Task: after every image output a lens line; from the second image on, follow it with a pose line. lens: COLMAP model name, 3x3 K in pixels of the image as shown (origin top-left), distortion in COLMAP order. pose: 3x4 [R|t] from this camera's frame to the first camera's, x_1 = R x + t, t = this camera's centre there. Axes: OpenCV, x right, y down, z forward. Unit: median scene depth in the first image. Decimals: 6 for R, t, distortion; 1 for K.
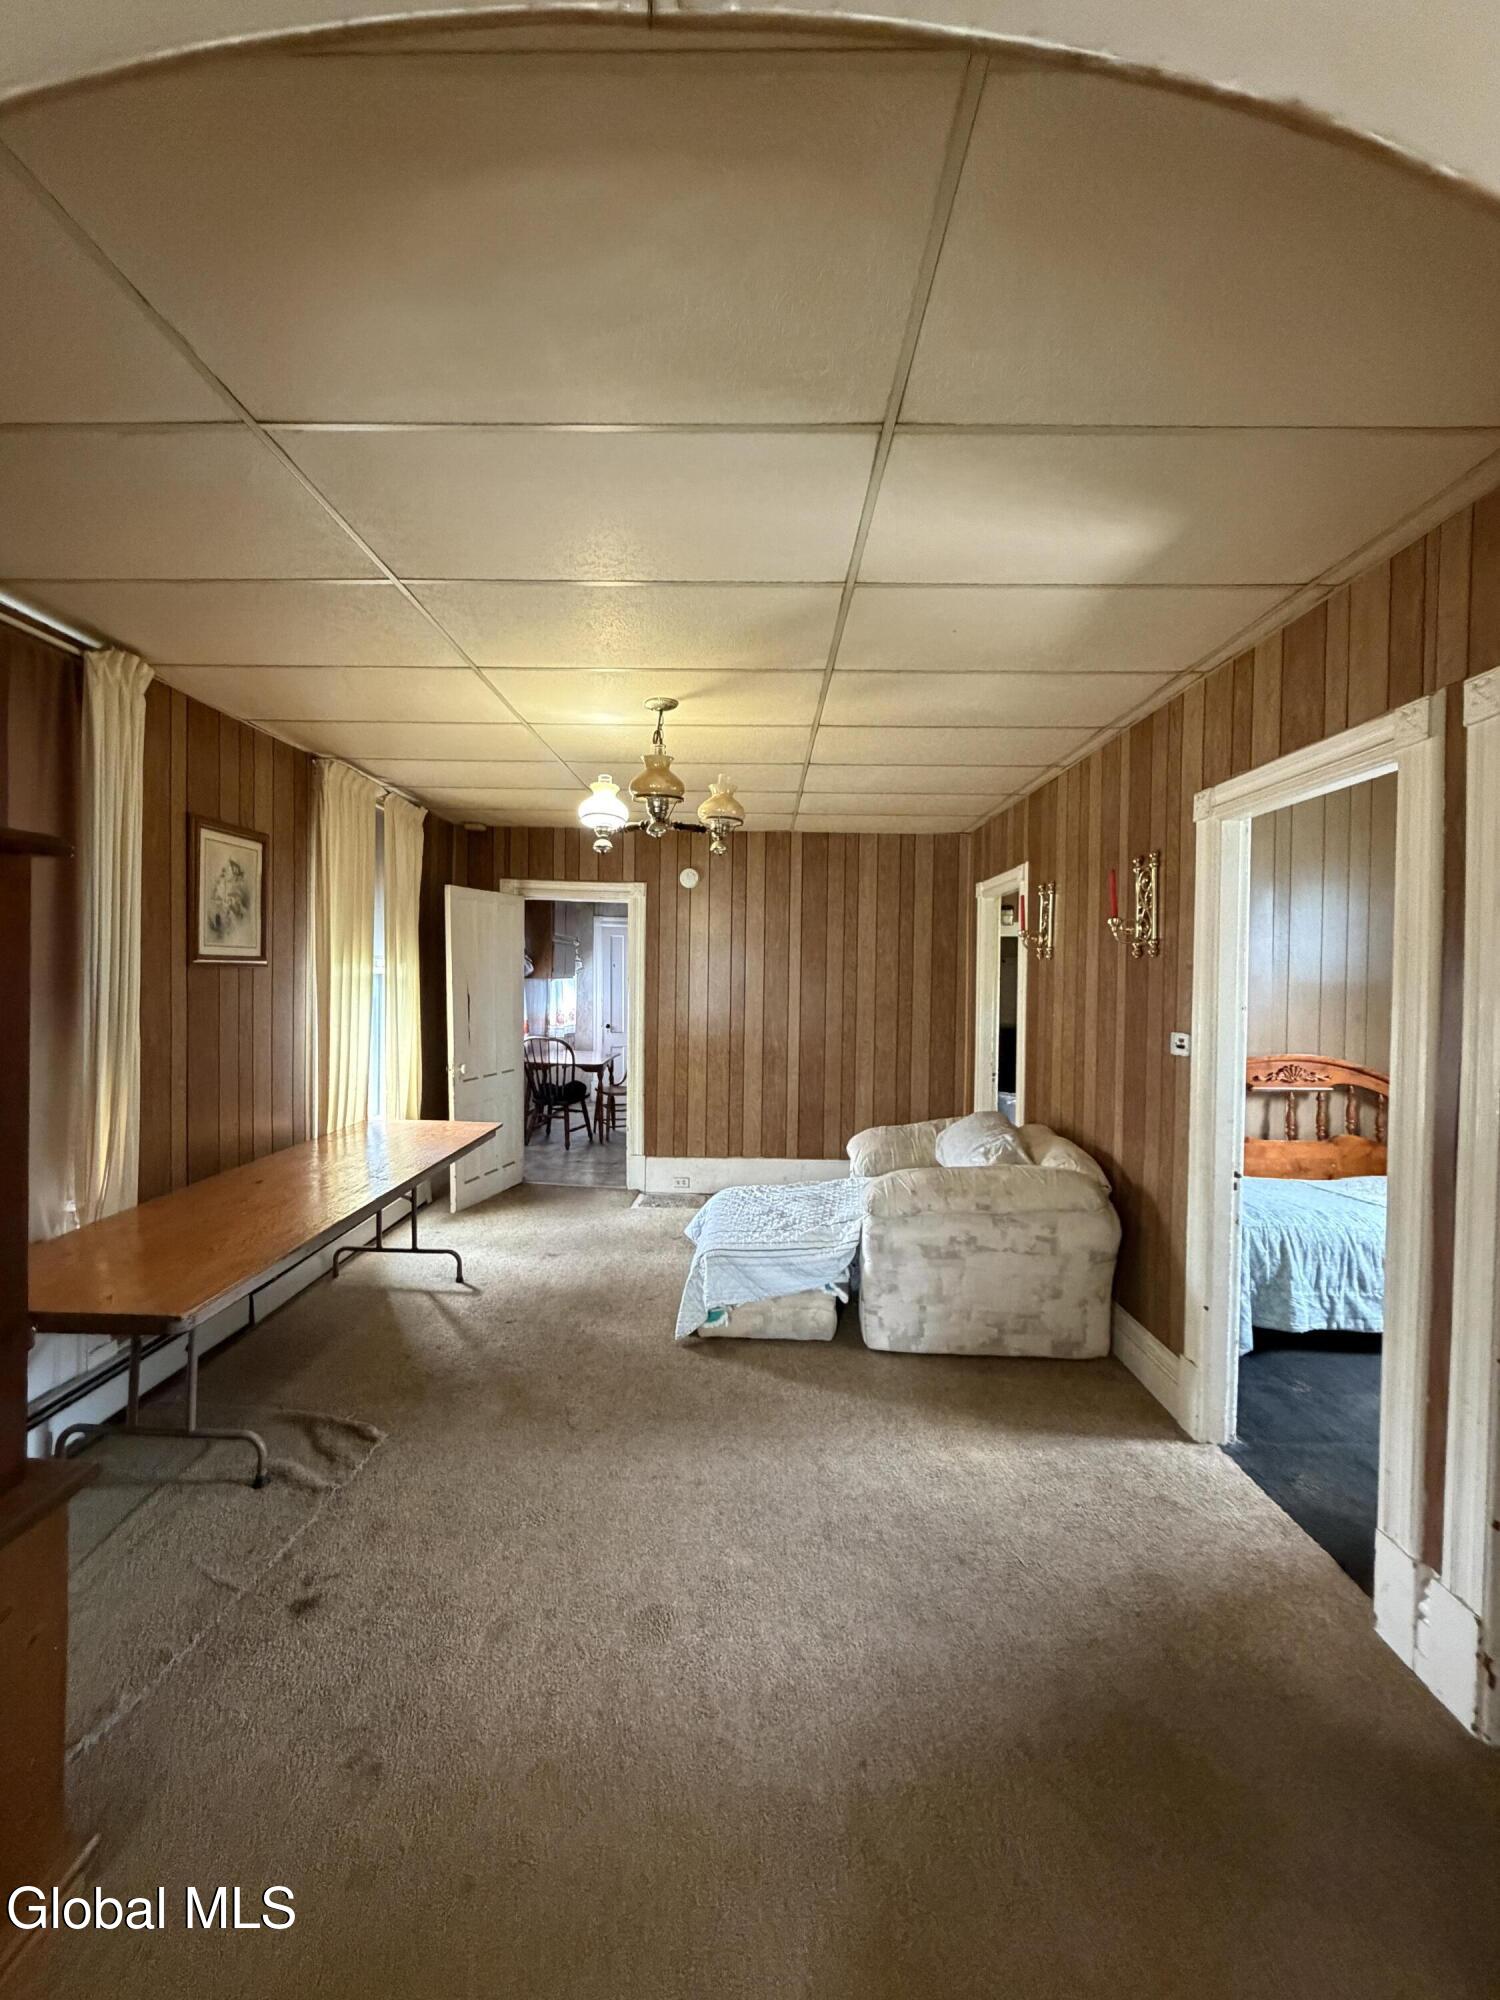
lens RADIAL K [[791.0, 0, 746.2], [0, 791.0, 992.7], [0, 0, 1]] dist [-0.007292, 0.001143]
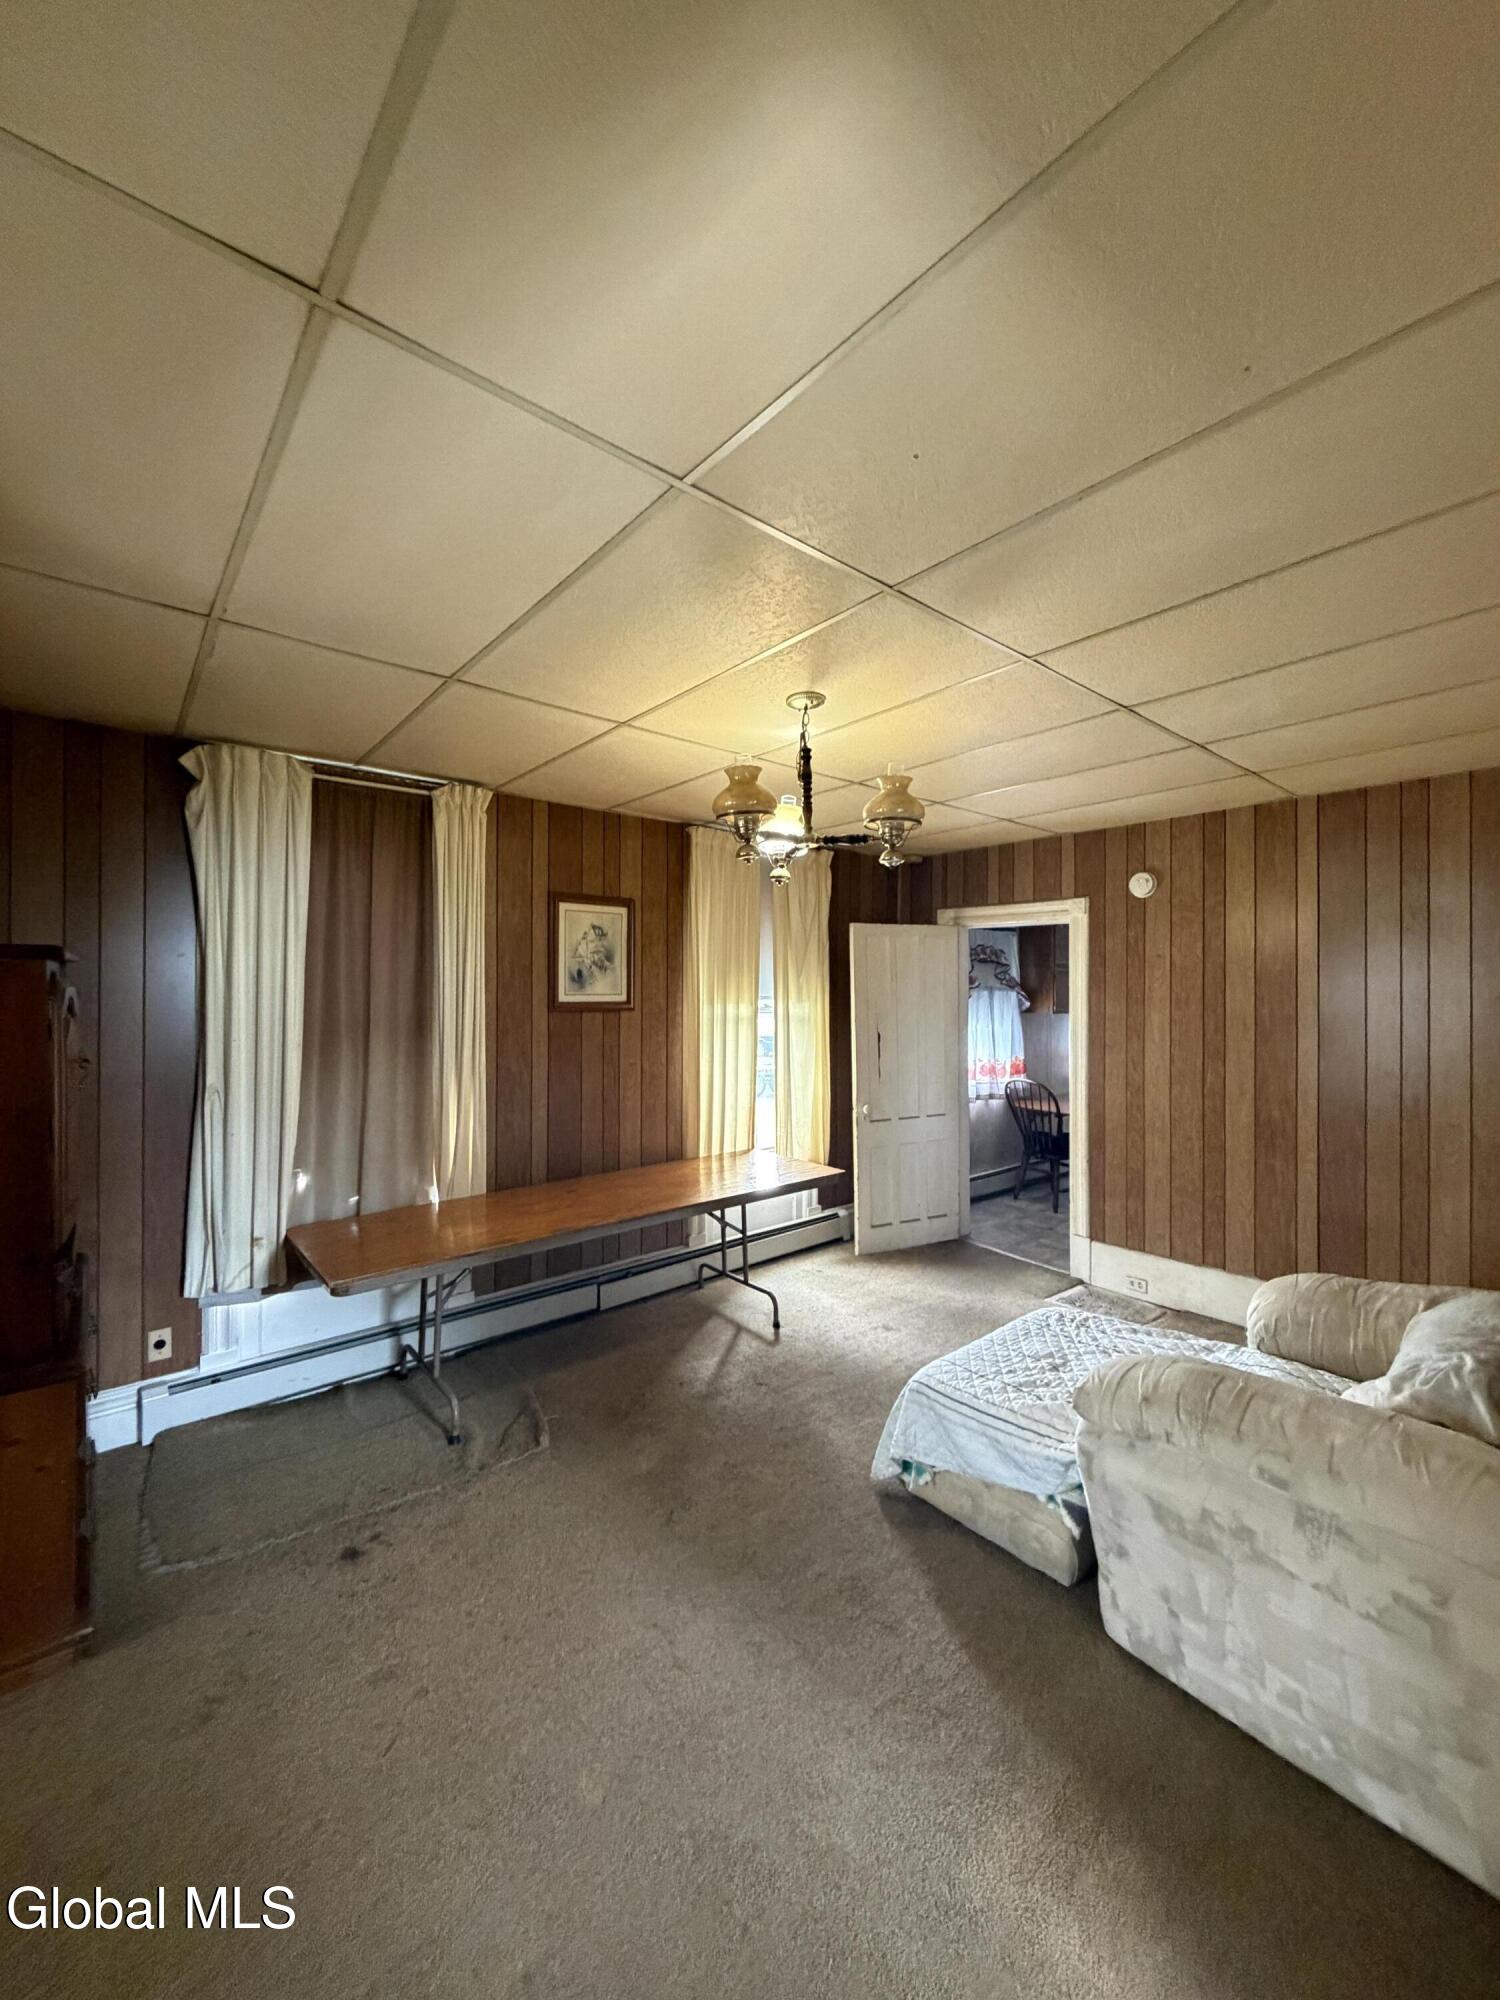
lens RADIAL K [[791.0, 0, 749.9], [0, 791.0, 992.1], [0, 0, 1]] dist [-0.007292, 0.001143]
pose [[0.659563, -0.018805, -0.751414, 0.424919], [-0.007897, 0.999458, -0.031945, -0.023882], [0.751608, 0.027003, 0.659057, 0.362148]]
